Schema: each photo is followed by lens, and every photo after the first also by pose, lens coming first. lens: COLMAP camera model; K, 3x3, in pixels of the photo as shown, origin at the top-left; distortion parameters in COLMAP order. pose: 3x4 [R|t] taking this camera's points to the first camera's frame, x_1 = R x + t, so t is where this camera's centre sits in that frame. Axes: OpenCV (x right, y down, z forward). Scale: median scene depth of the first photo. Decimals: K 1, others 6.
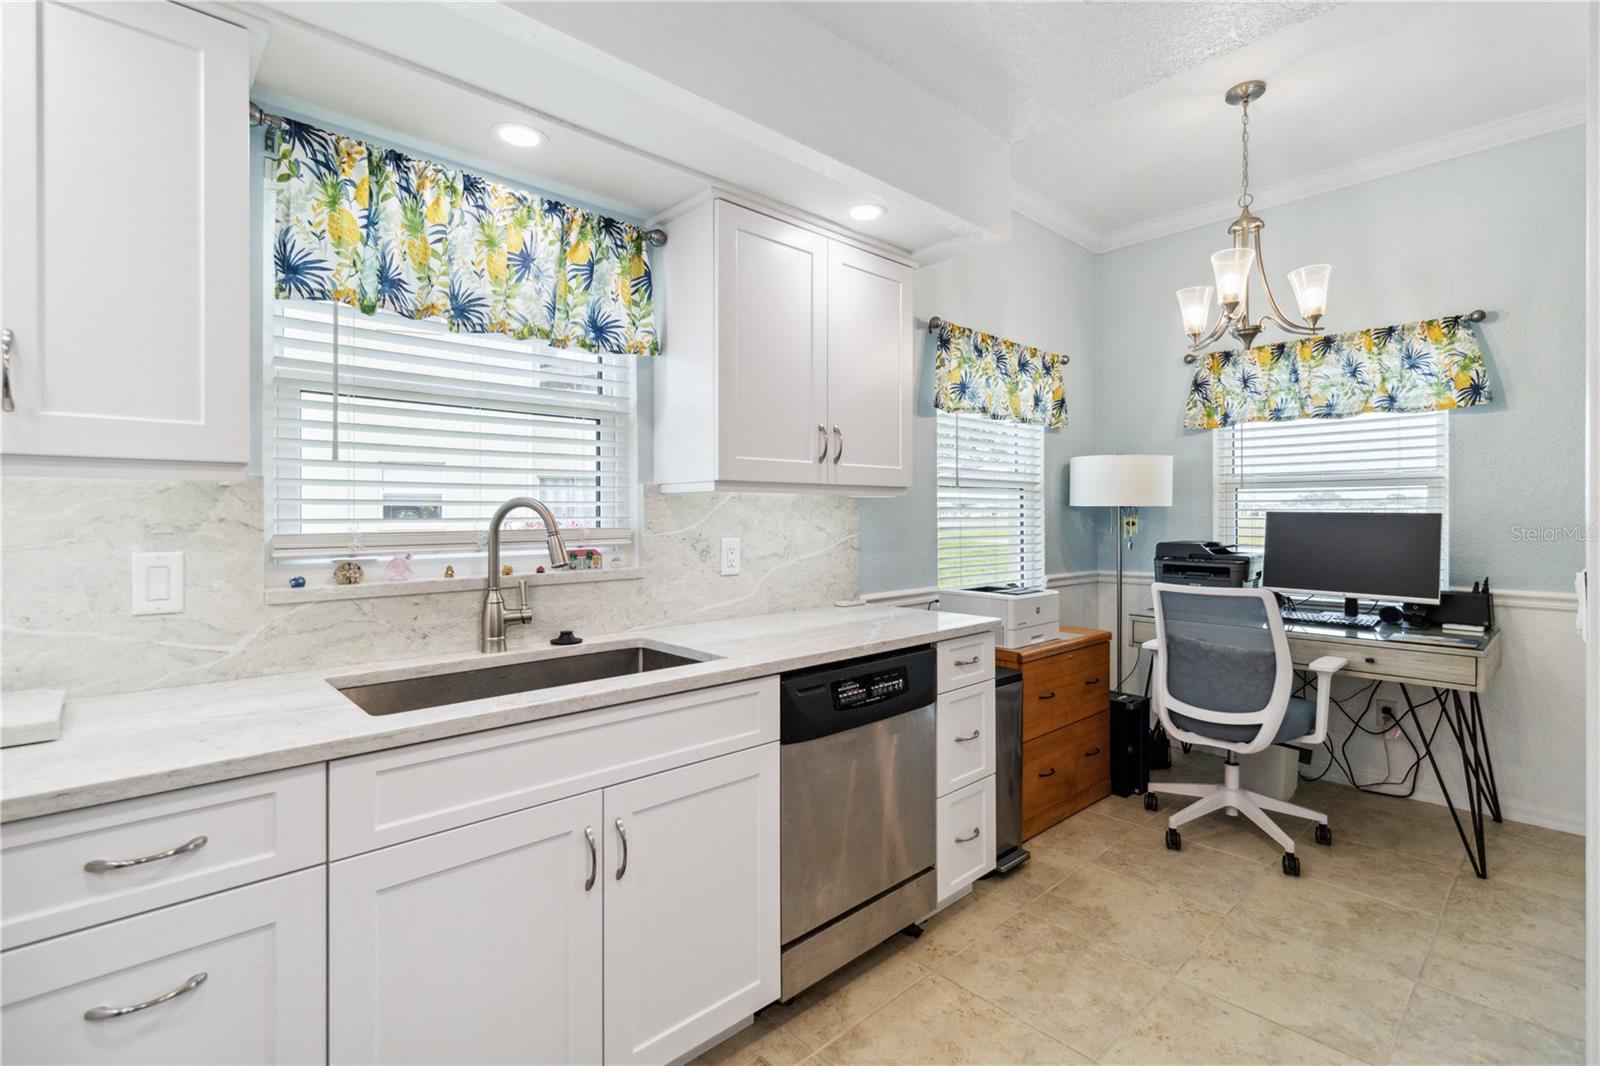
lens RADIAL K [[733.1, 0, 799.8], [0, 733.1, 524.3], [0, 0, 1]] dist [0.003801, 0.000219]
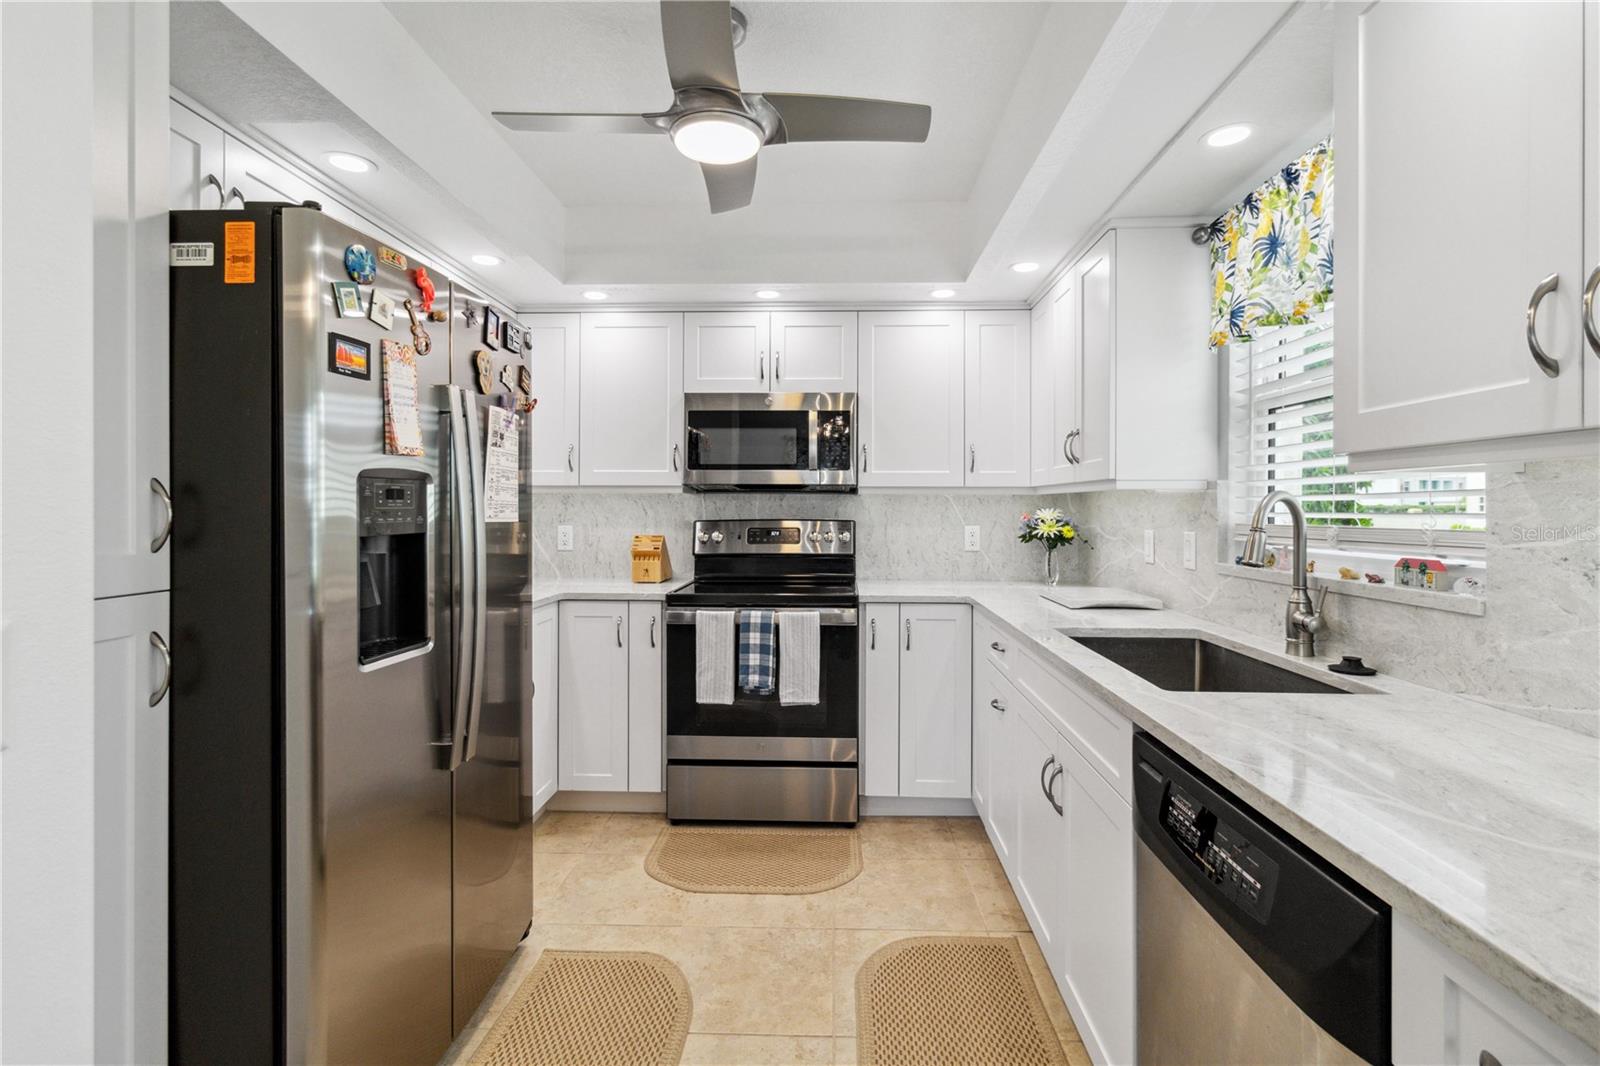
lens RADIAL K [[733.1, 0, 803.5], [0, 733.1, 518.5], [0, 0, 1]] dist [0.003801, 0.000219]
pose [[-0.704457, 0.008695, -0.709693, 0.616465], [-0.007749, 0.999771, 0.019941, -0.014312], [0.709704, 0.019548, -0.704229, 1.063838]]
